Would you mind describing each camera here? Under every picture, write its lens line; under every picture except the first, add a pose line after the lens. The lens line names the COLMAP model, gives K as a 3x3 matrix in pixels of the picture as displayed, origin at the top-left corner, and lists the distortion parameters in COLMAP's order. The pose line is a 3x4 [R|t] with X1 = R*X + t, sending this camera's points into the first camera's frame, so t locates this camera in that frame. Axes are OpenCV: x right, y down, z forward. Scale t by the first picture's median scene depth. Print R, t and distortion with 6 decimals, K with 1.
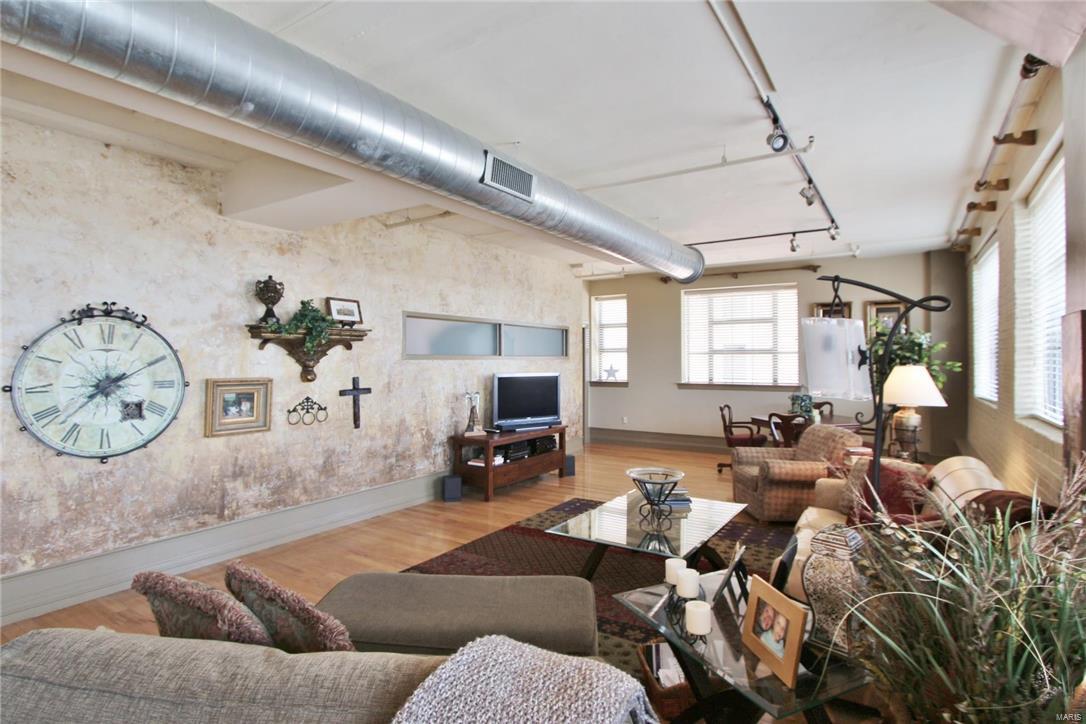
lens RADIAL K [[560.1, 0, 540.8], [0, 560.1, 359.5], [0, 0, 1]] dist [-0.027785, 0.010892]
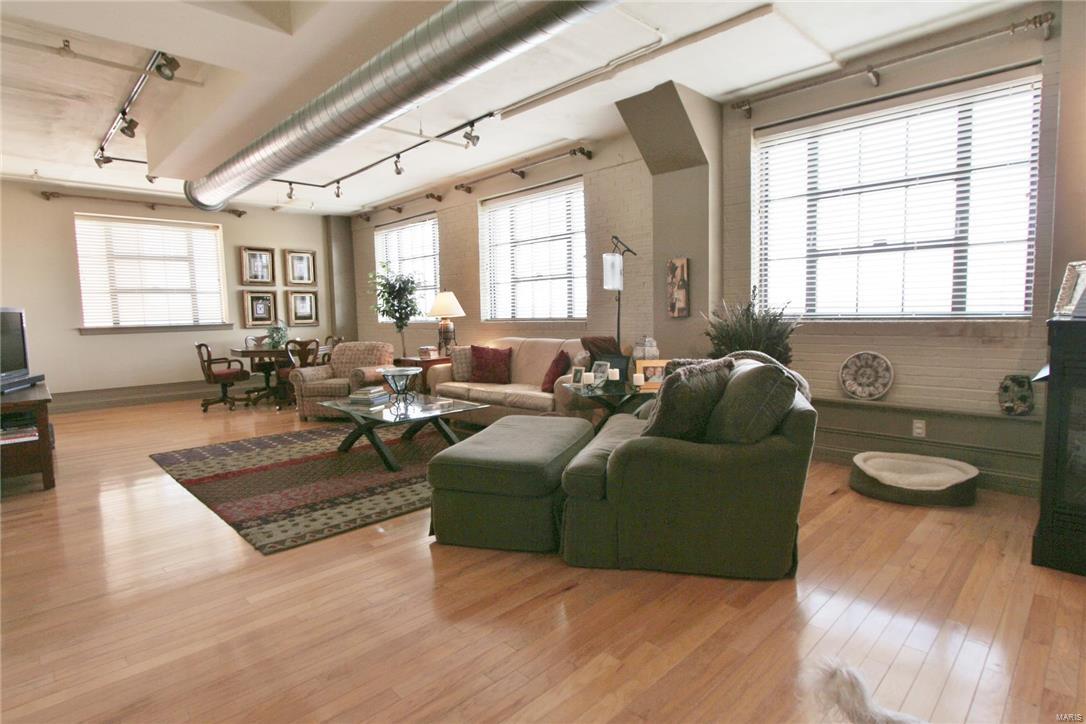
lens RADIAL K [[560.1, 0, 540.8], [0, 560.1, 359.5], [0, 0, 1]] dist [-0.027785, 0.010892]
pose [[0.218790, -0.089714, 0.971639, -0.488830], [0.019649, 0.995968, 0.087536, 0.038168], [-0.975574, -0.000061, 0.219671, 0.212744]]
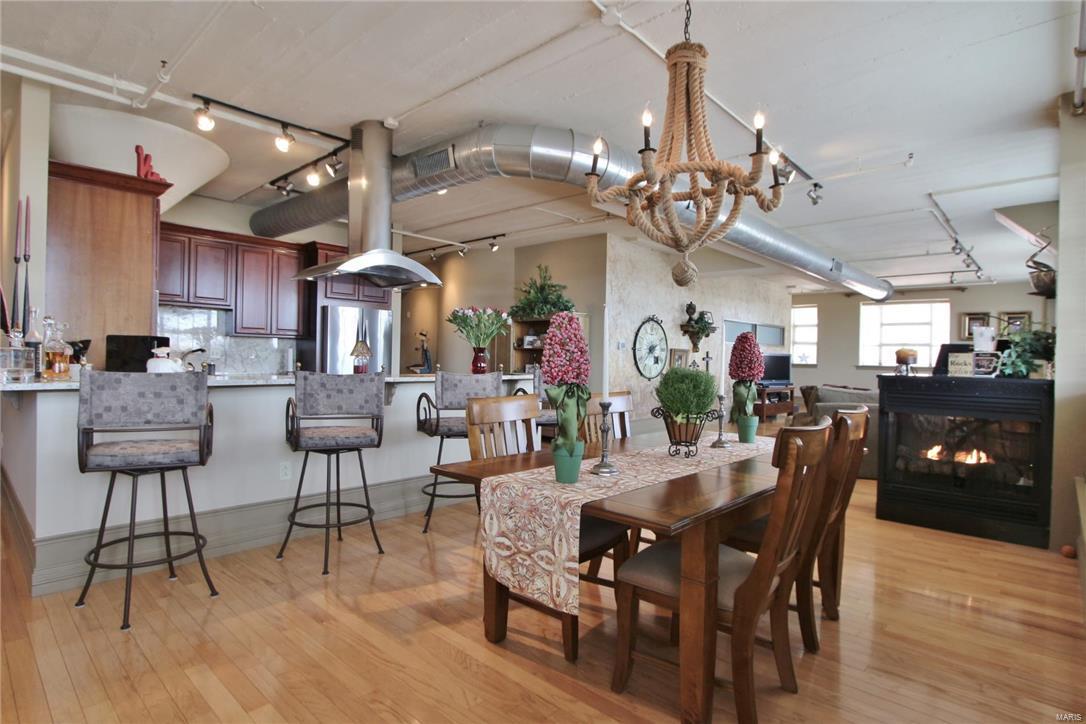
lens RADIAL K [[560.1, 0, 540.8], [0, 560.1, 359.5], [0, 0, 1]] dist [-0.027785, 0.010892]
pose [[0.985449, 0.020014, -0.168791, -0.396938], [-0.019112, 0.999793, 0.006967, 0.039454], [0.168896, -0.003640, 0.985627, -0.703812]]
